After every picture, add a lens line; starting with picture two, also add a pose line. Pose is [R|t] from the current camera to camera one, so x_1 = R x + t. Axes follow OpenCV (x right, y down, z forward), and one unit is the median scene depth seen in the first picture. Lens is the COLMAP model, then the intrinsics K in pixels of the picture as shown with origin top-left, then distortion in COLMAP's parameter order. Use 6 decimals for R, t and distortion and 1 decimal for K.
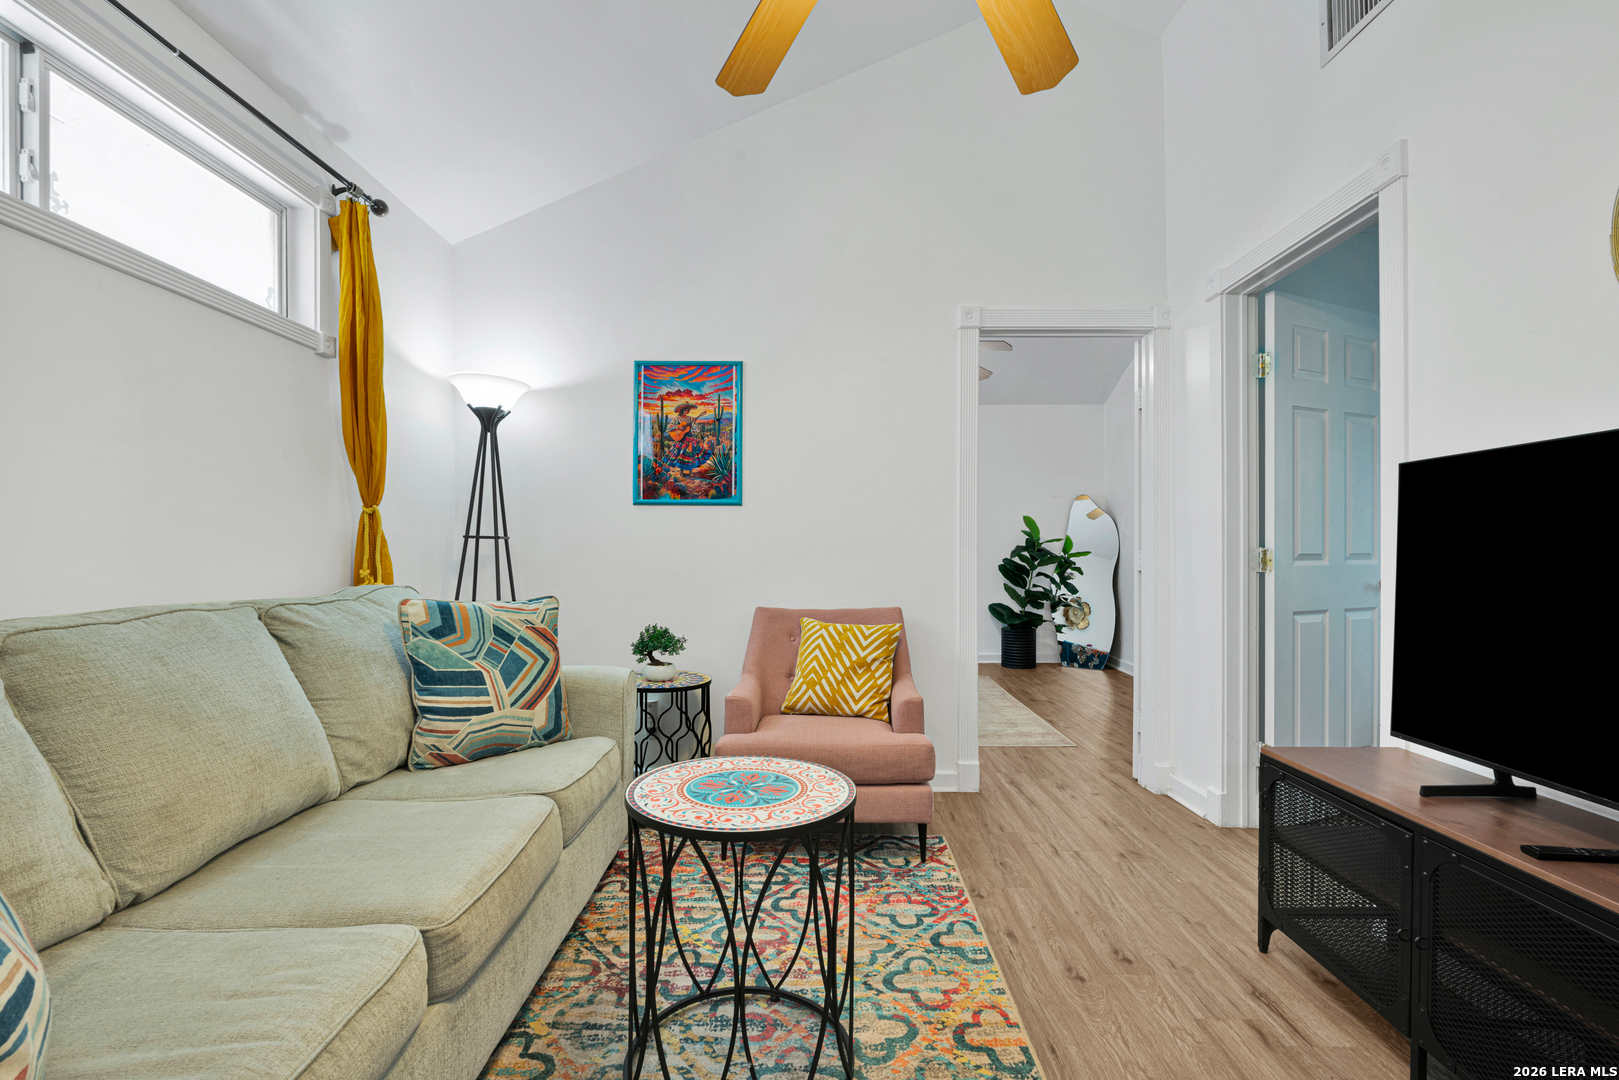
lens RADIAL K [[713.8, 0, 805.2], [0, 713.8, 545.3], [0, 0, 1]] dist [-0.003527, -0.000194]
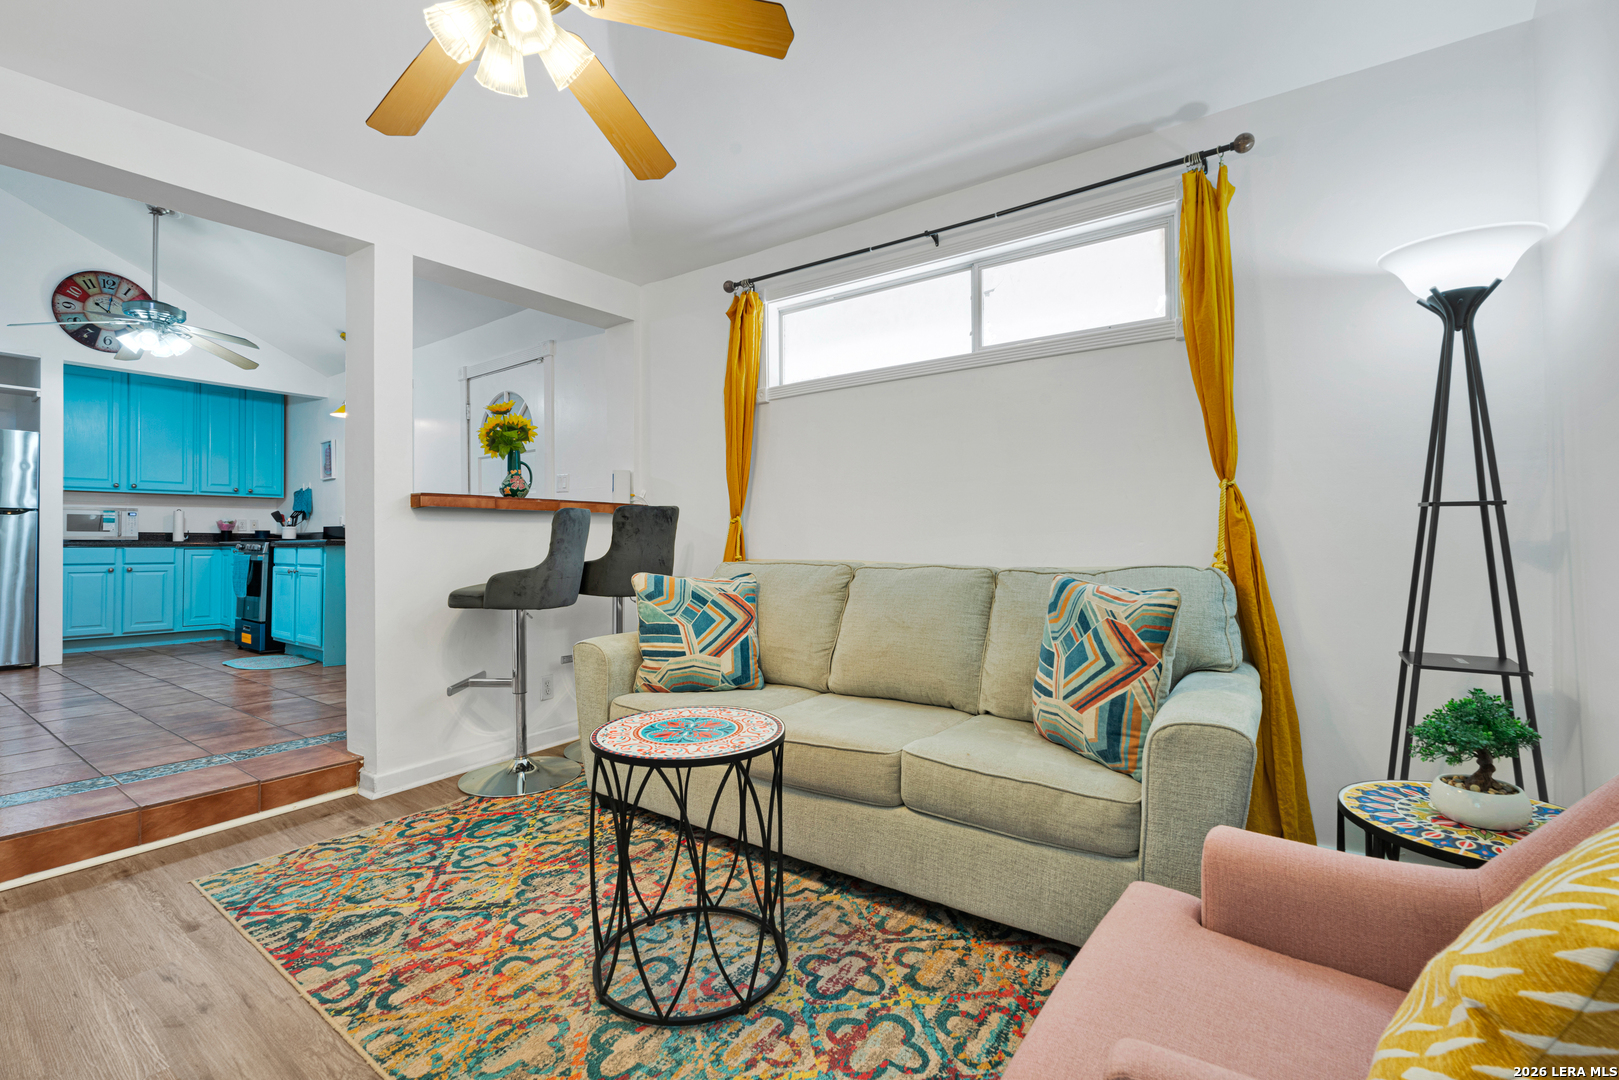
lens RADIAL K [[735.1, 0, 810.8], [0, 735.1, 526.8], [0, 0, 1]] dist [-0.002825, -0.000590]
pose [[-0.580436, -0.006894, -0.814277, 0.584163], [0.011690, 0.999791, -0.016798, 0.019300], [0.814222, -0.019269, -0.580234, 1.387506]]
